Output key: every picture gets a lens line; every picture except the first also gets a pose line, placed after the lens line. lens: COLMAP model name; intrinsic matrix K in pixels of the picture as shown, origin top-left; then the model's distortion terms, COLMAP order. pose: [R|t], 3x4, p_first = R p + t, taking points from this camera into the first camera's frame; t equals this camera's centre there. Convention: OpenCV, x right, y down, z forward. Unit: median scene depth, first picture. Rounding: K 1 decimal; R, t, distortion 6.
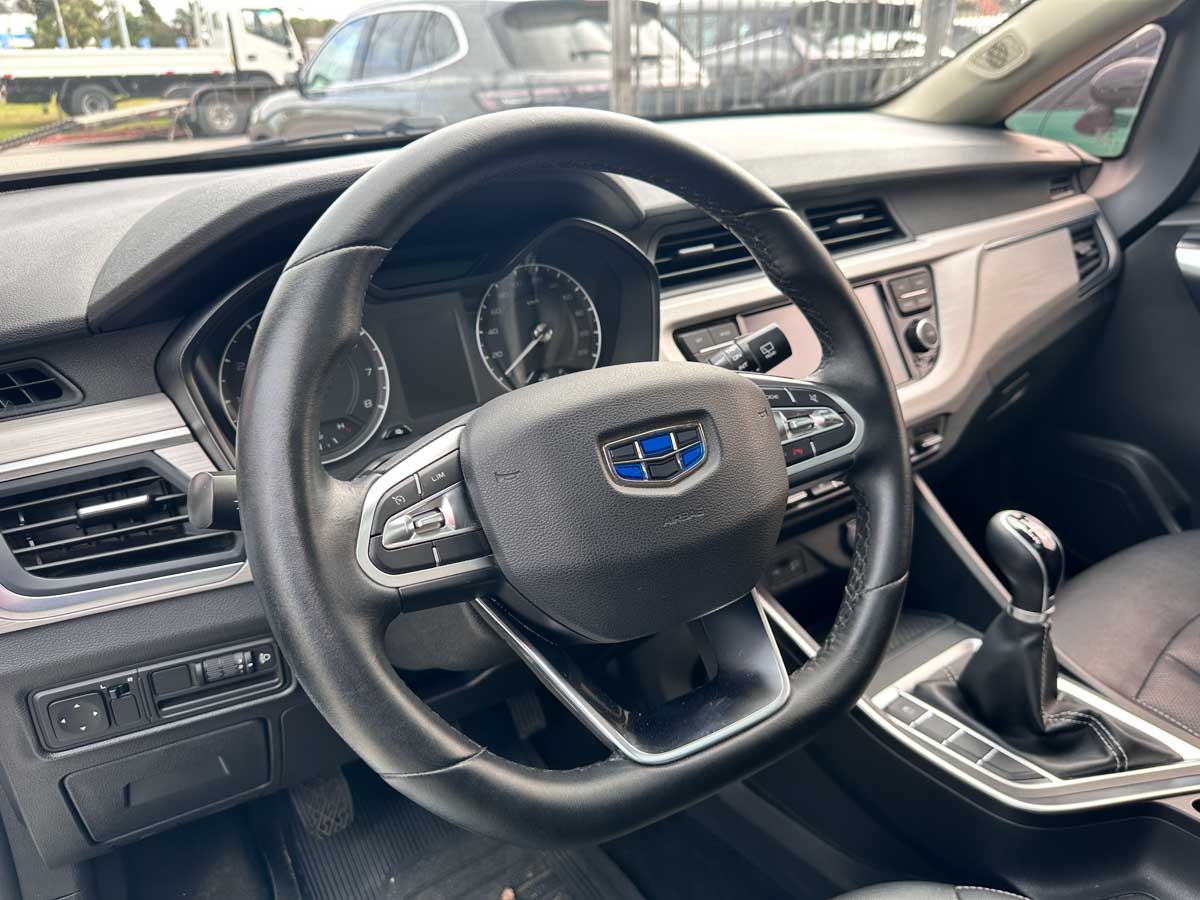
lens RADIAL K [[868.4, 0, 601.2], [0, 868.4, 440.0], [0, 0, 1]] dist [-0.002000, -0.006253]
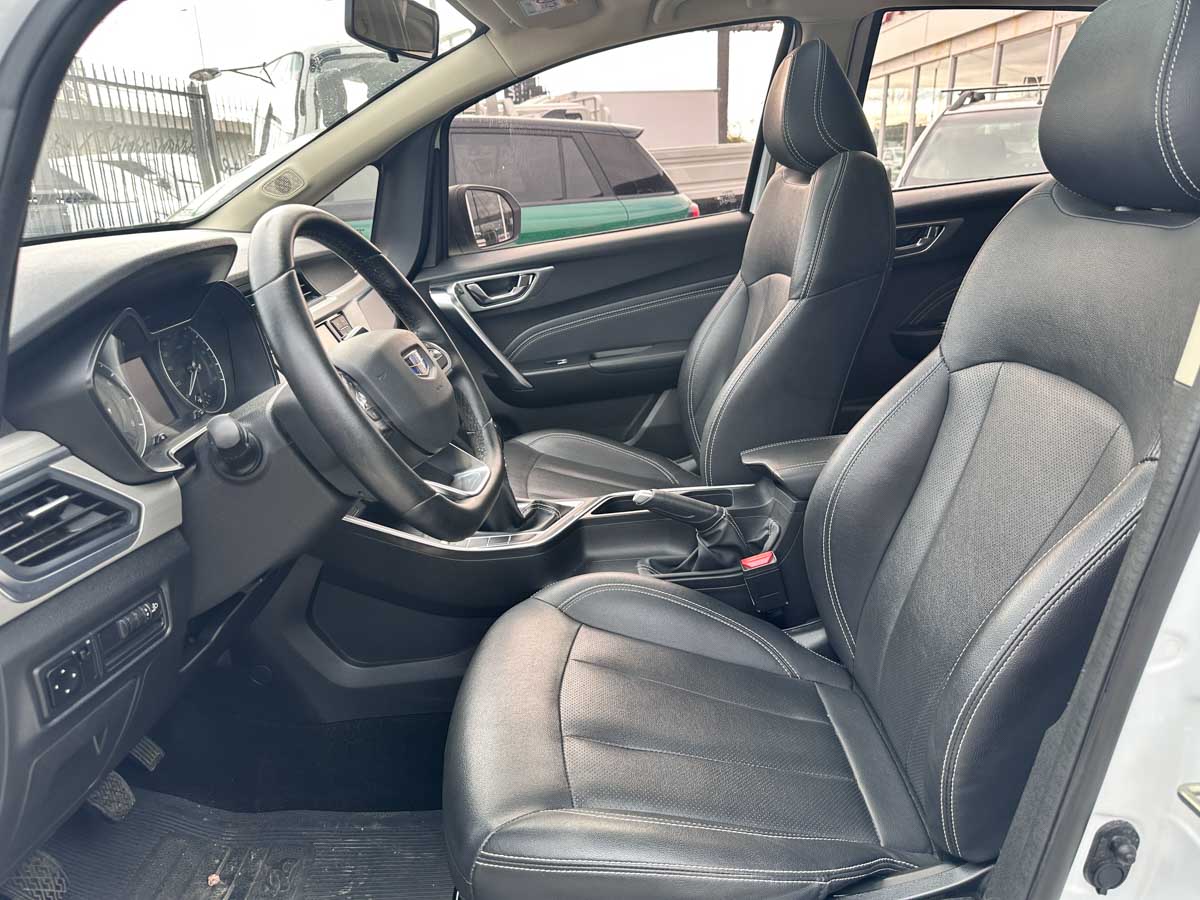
lens RADIAL K [[842.3, 0, 592.3], [0, 842.3, 445.4], [0, 0, 1]] dist [0.073633, -0.090231]
pose [[0.583324, -0.243297, 0.774945, -0.440624], [0.343097, 0.938594, 0.036416, 0.092720], [-0.736218, 0.244638, 0.630979, -0.178852]]
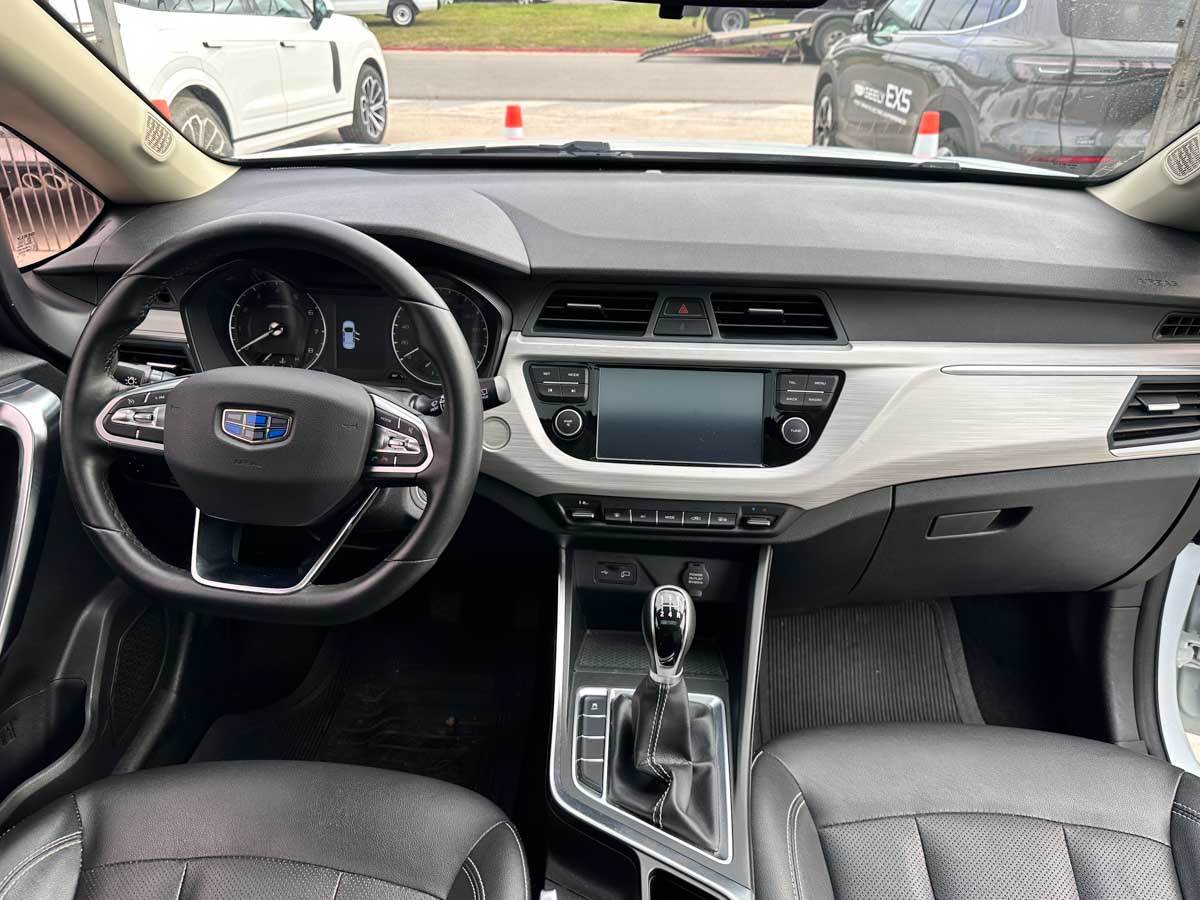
lens RADIAL K [[841.5, 0, 600.0], [0, 841.5, 450.0], [0, 0, 1]] dist [0.006520, -0.001642]
pose [[0.783707, 0.338884, -0.520539, 0.491598], [-0.288492, 0.940769, 0.178120, -0.143284], [0.550069, 0.010578, 0.835052, -0.009849]]
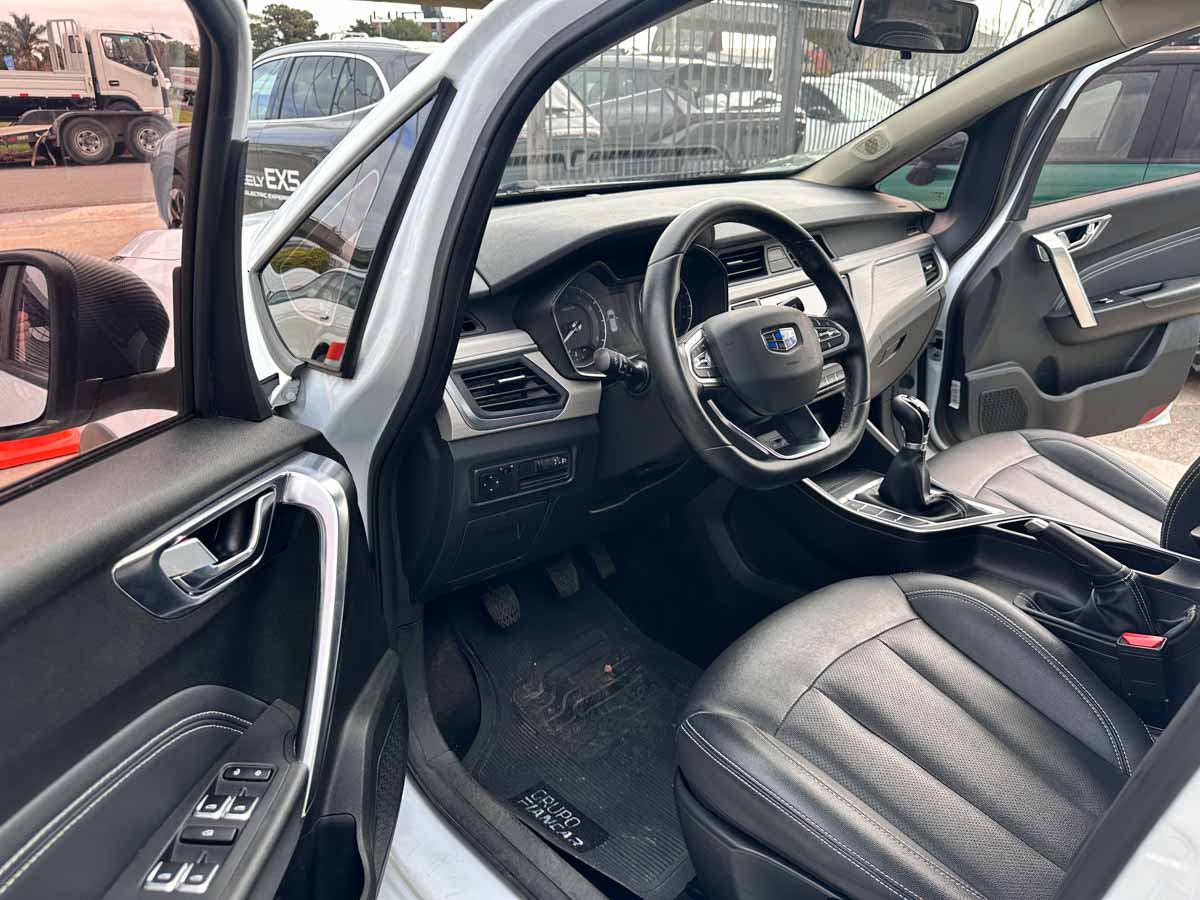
lens RADIAL K [[852.6, 0, 600.0], [0, 852.6, 450.0], [0, 0, 1]] dist [0.005165, -0.004814]
pose [[0.988022, -0.029512, 0.151463, -0.278533], [0.032458, 0.999328, -0.017014, 0.121040], [-0.150859, 0.021726, 0.988316, -0.445838]]
